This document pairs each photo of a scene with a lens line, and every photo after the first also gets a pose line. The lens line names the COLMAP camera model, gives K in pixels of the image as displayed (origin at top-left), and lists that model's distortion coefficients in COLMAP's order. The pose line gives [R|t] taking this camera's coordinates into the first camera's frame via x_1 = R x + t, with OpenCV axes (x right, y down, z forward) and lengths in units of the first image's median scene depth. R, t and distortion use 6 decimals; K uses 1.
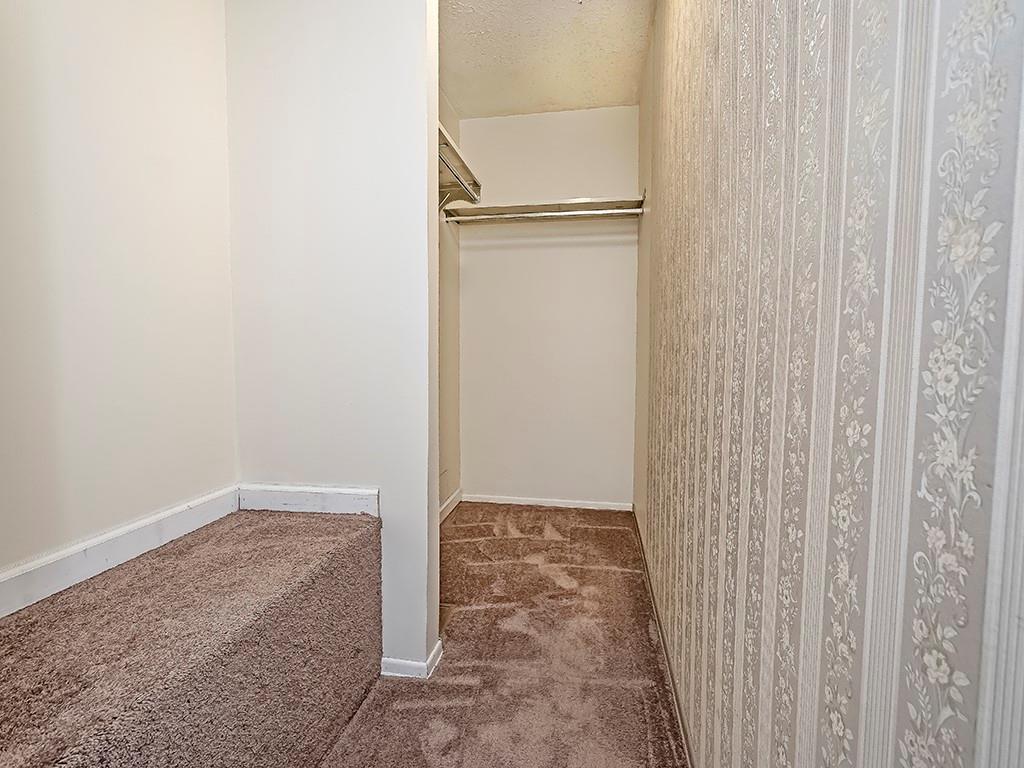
lens RADIAL K [[446.3, 0, 513.3], [0, 446.3, 381.7], [0, 0, 1]] dist [0.005221, -0.002099]
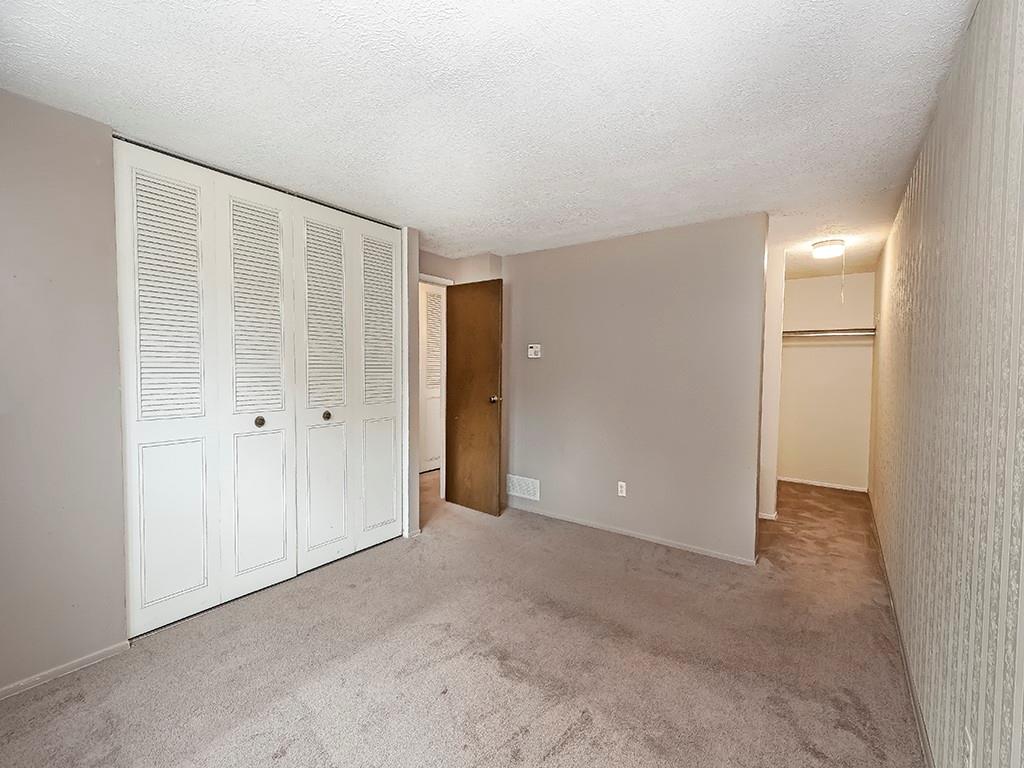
lens RADIAL K [[446.3, 0, 512.9], [0, 446.3, 383.0], [0, 0, 1]] dist [0.005221, -0.002099]
pose [[0.904936, 0.028247, -0.424609, -0.370550], [-0.042989, 0.998758, -0.025176, -0.062964], [0.423370, 0.041036, 0.905027, -1.713917]]
